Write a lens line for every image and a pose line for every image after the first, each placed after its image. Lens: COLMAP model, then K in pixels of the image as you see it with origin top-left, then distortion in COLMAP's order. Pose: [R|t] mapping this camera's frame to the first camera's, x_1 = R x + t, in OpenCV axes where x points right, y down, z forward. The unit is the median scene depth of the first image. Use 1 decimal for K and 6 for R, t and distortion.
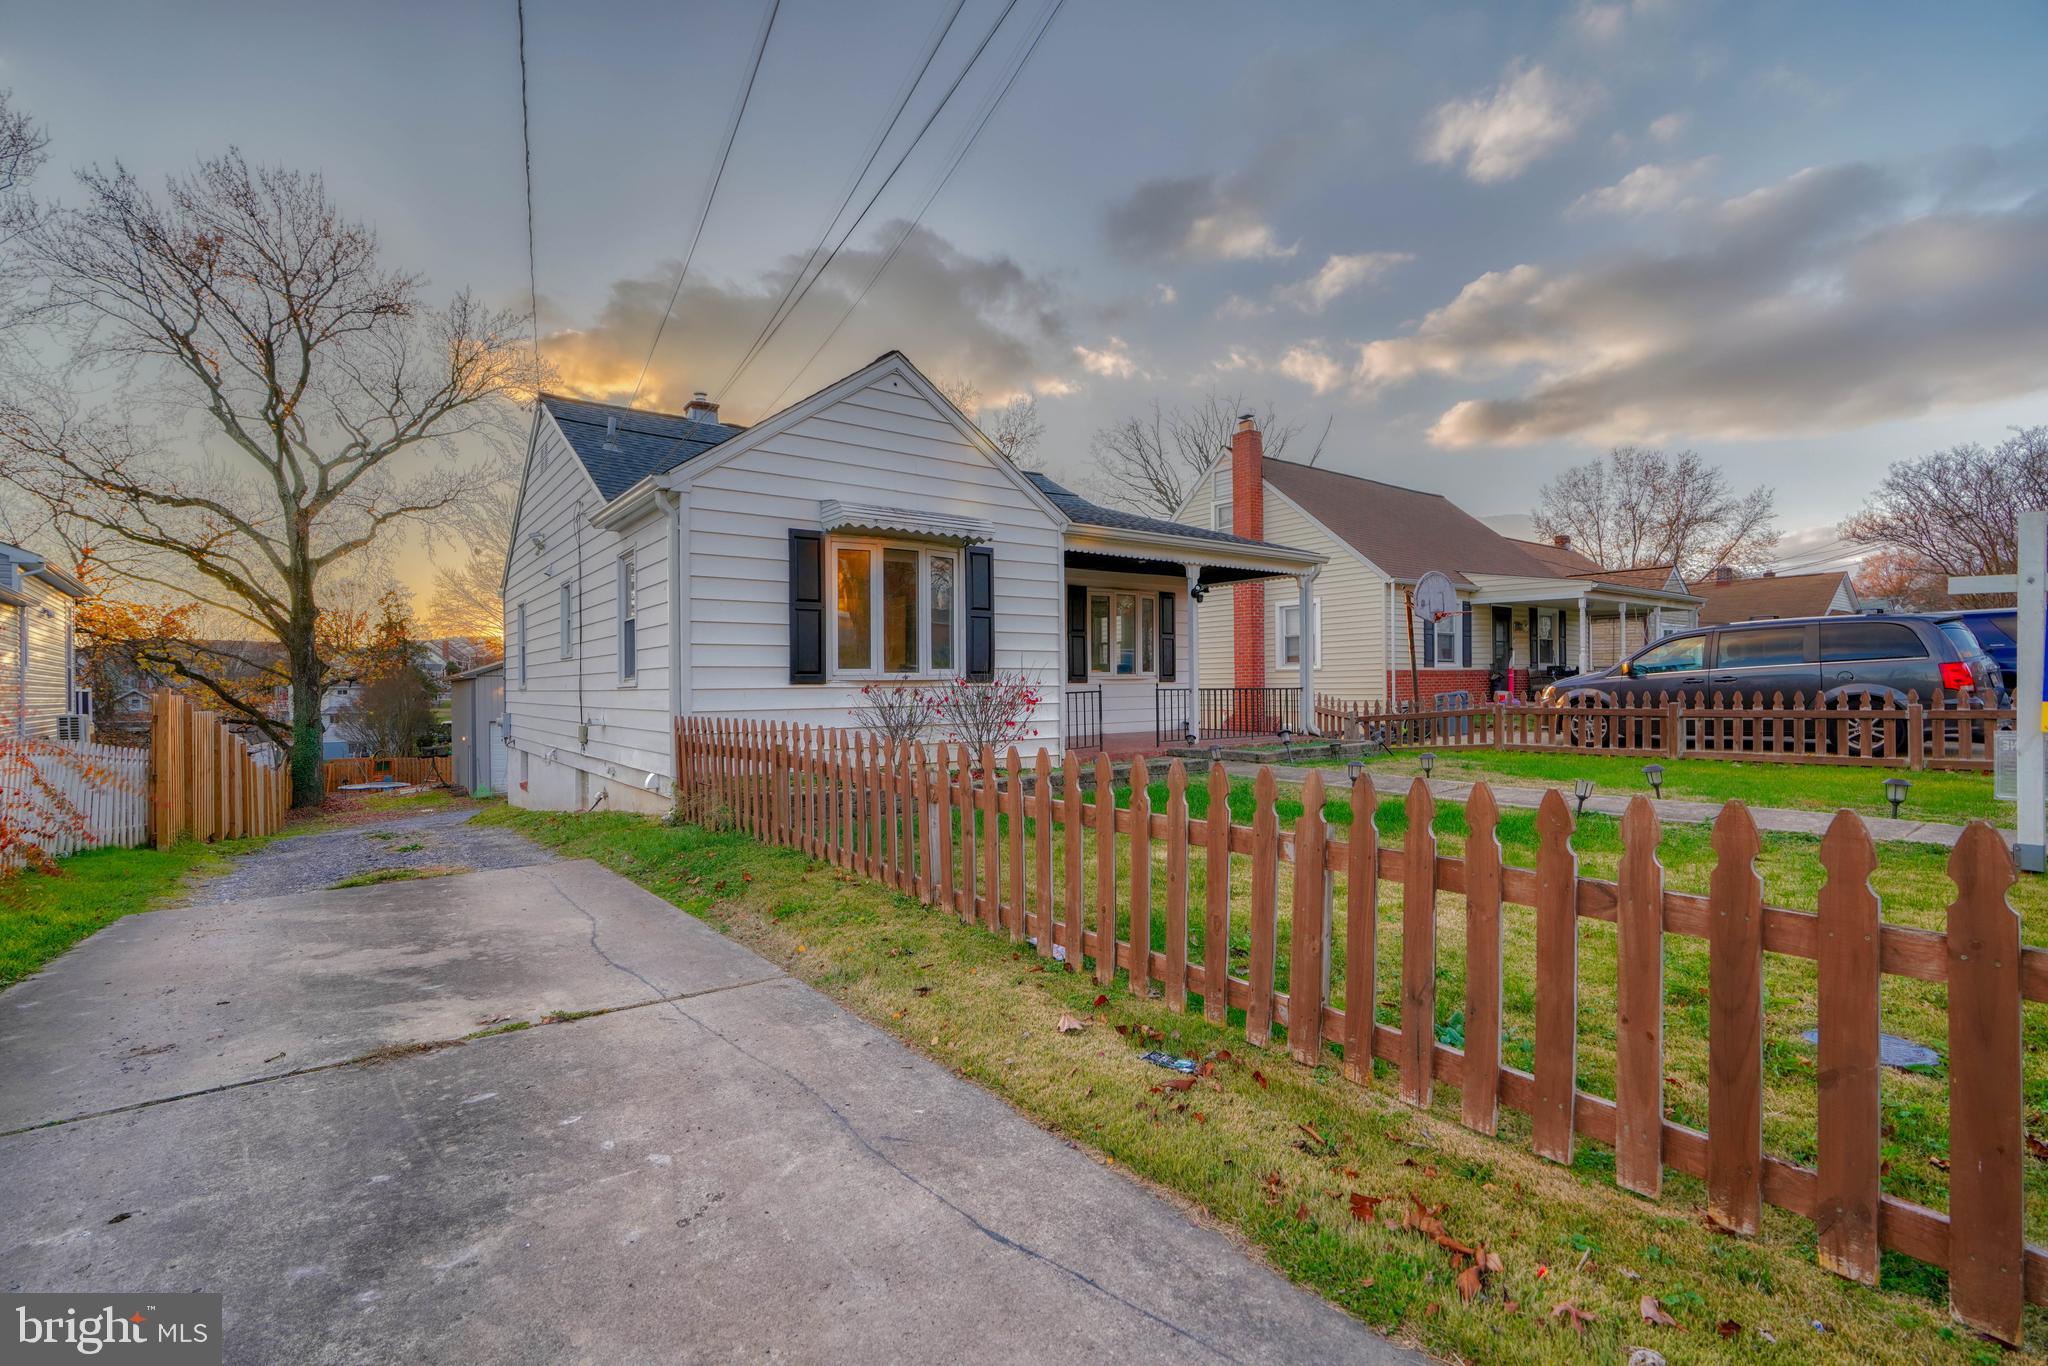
lens RADIAL K [[923.0, 0, 1024.0], [0, 923.0, 683.0], [0, 0, 1]] dist [0.000070, 0.001134]
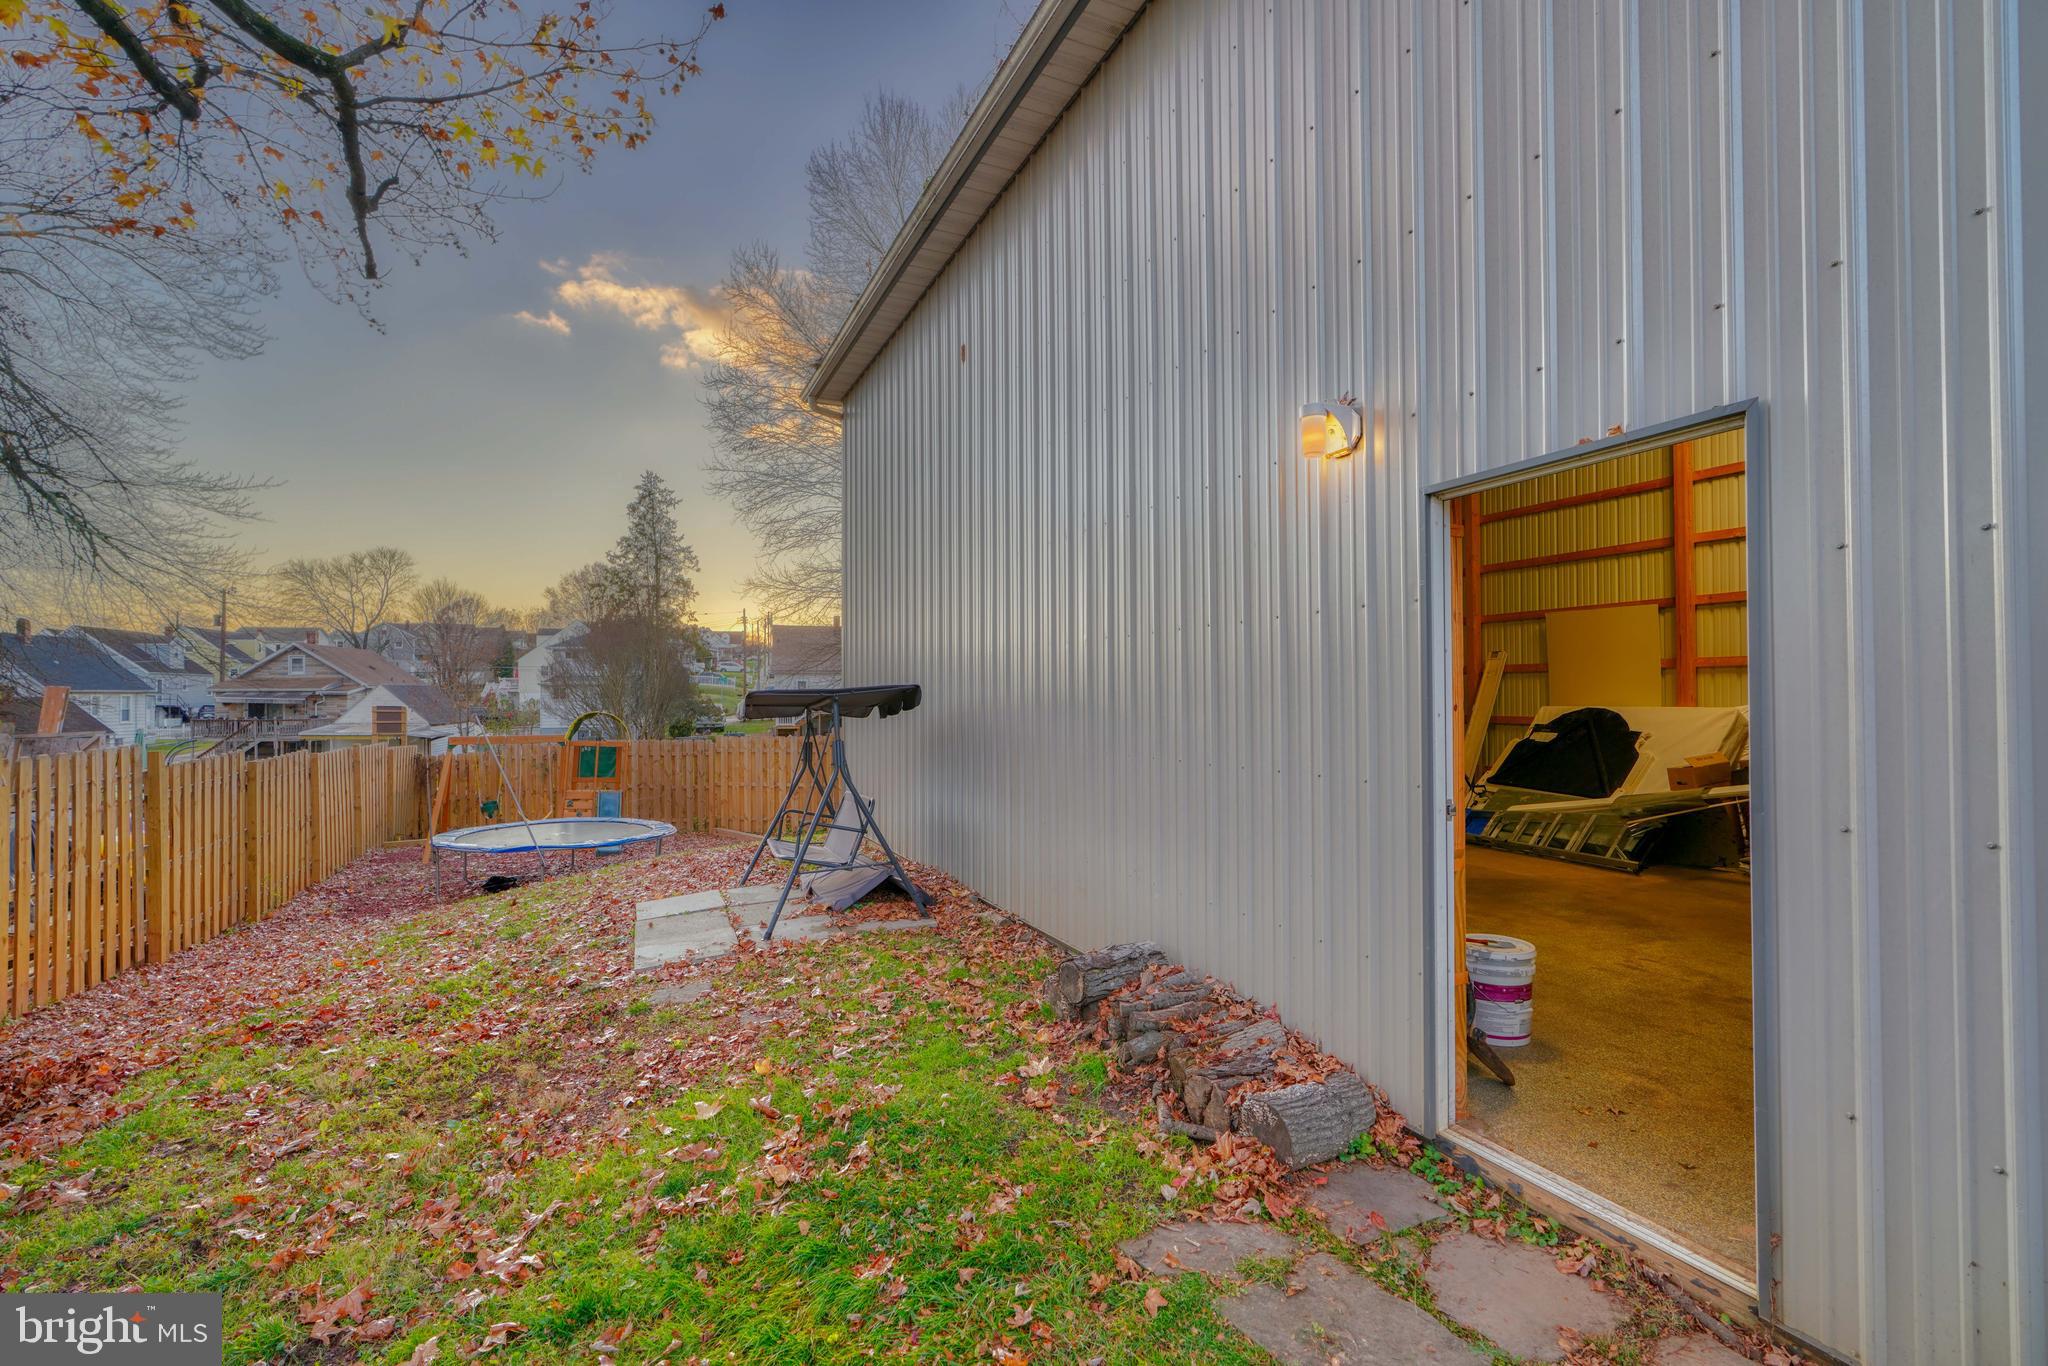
lens RADIAL K [[906.6, 0, 1020.1], [0, 906.6, 681.2], [0, 0, 1]] dist [-0.002458, 0.000010]
pose [[0.978536, 0.001582, -0.206069, -0.685592], [-0.005366, 0.999827, -0.017806, 0.094115], [0.206005, 0.018530, 0.978375, 1.020473]]
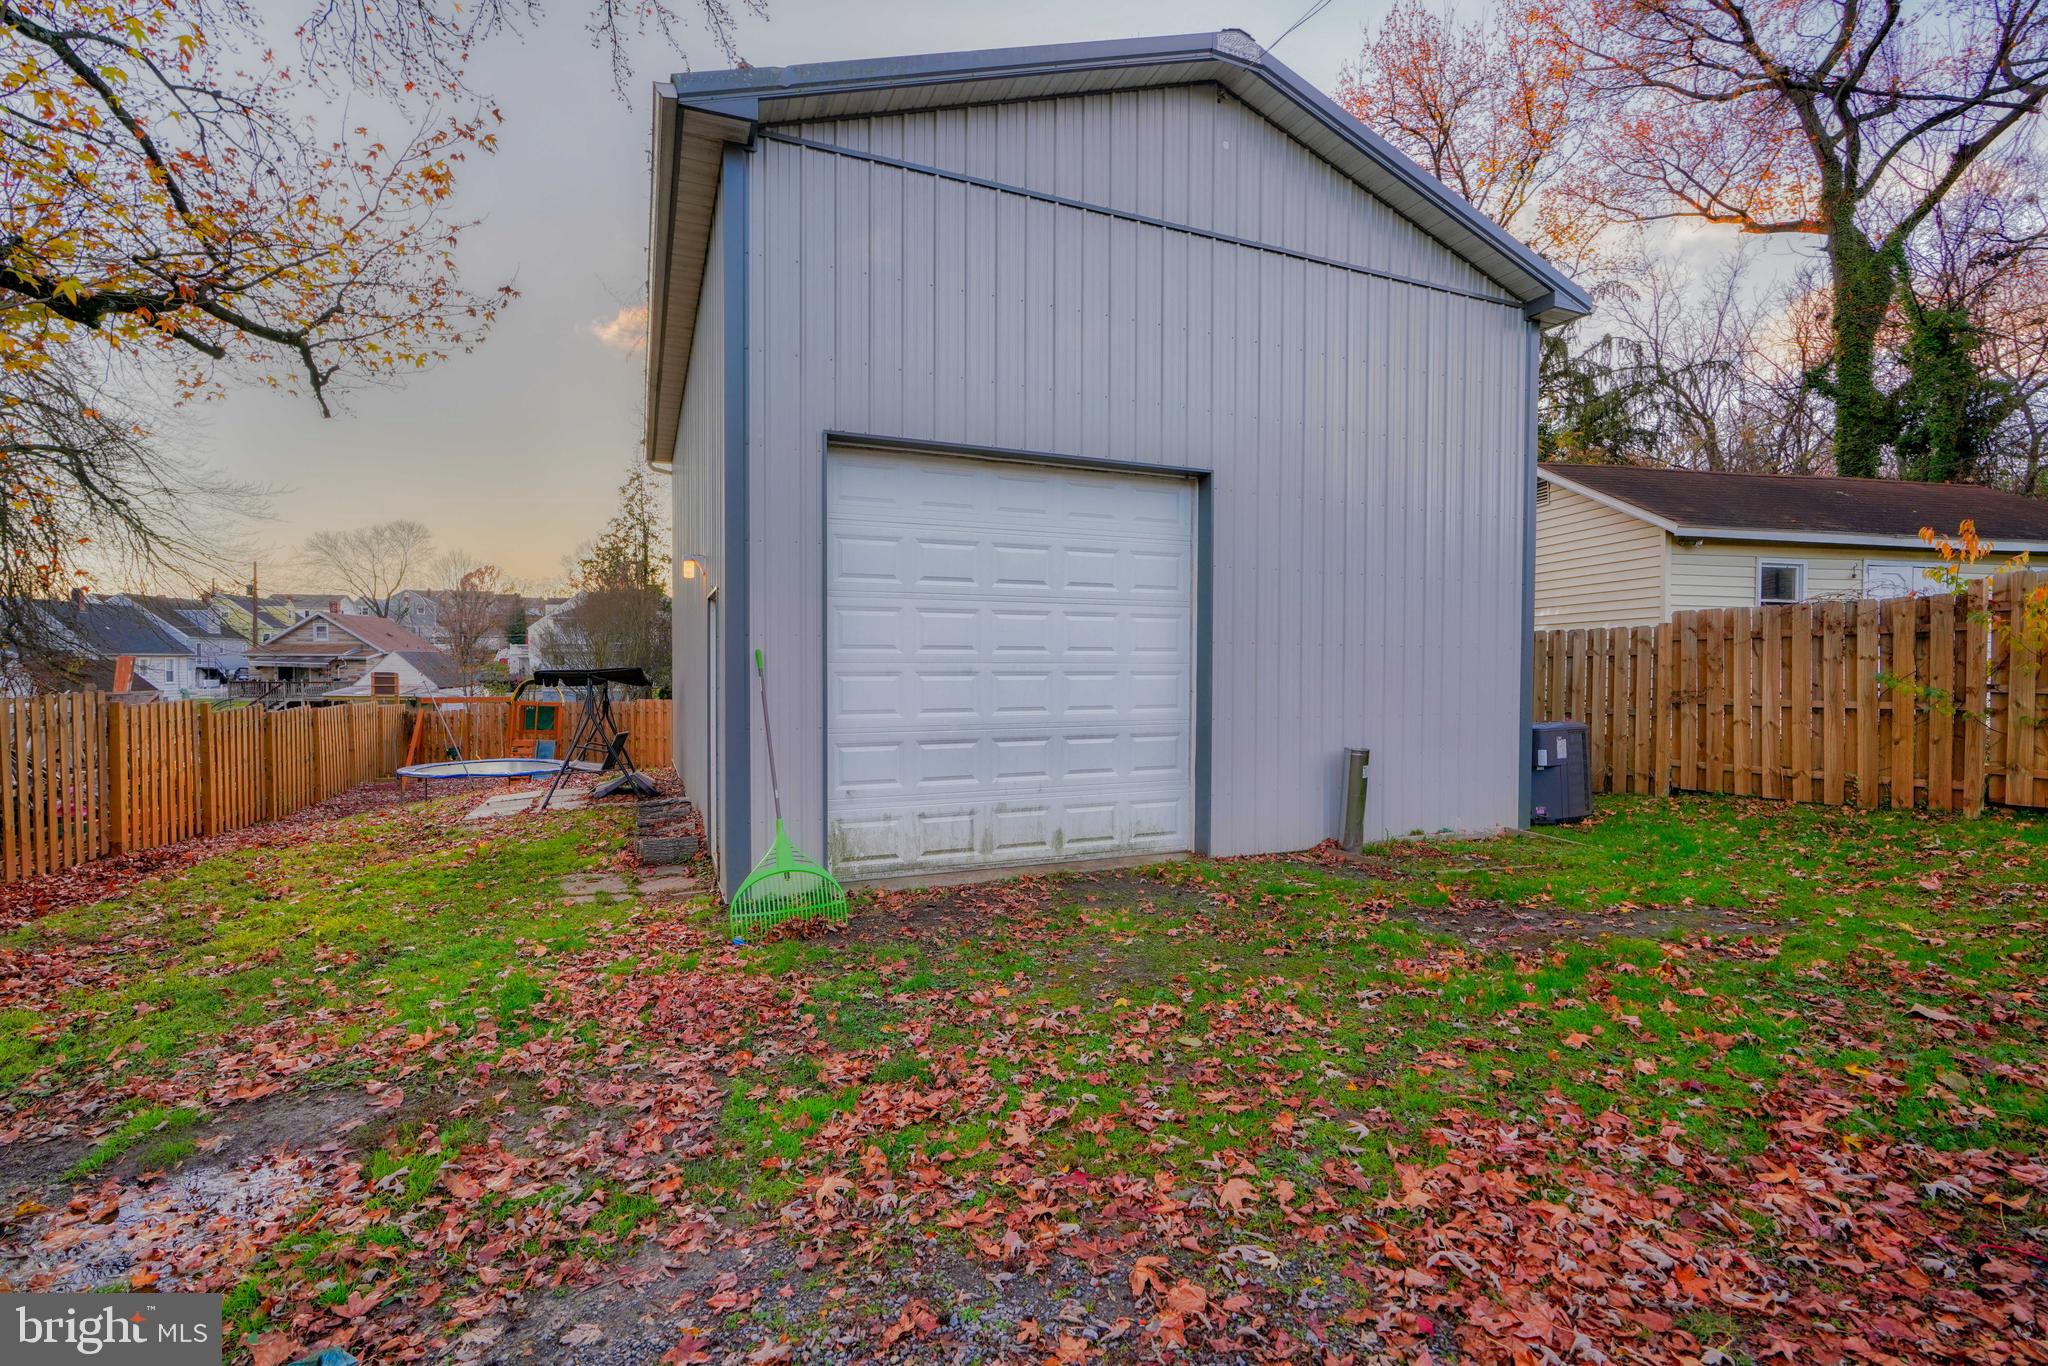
lens RADIAL K [[923.0, 0, 1024.0], [0, 923.0, 683.0], [0, 0, 1]] dist [0.000070, 0.001134]
pose [[0.971712, 0.018833, -0.235416, -0.546704], [-0.014742, 0.999708, 0.019127, 0.089131], [0.235707, -0.015115, 0.971706, 0.921474]]
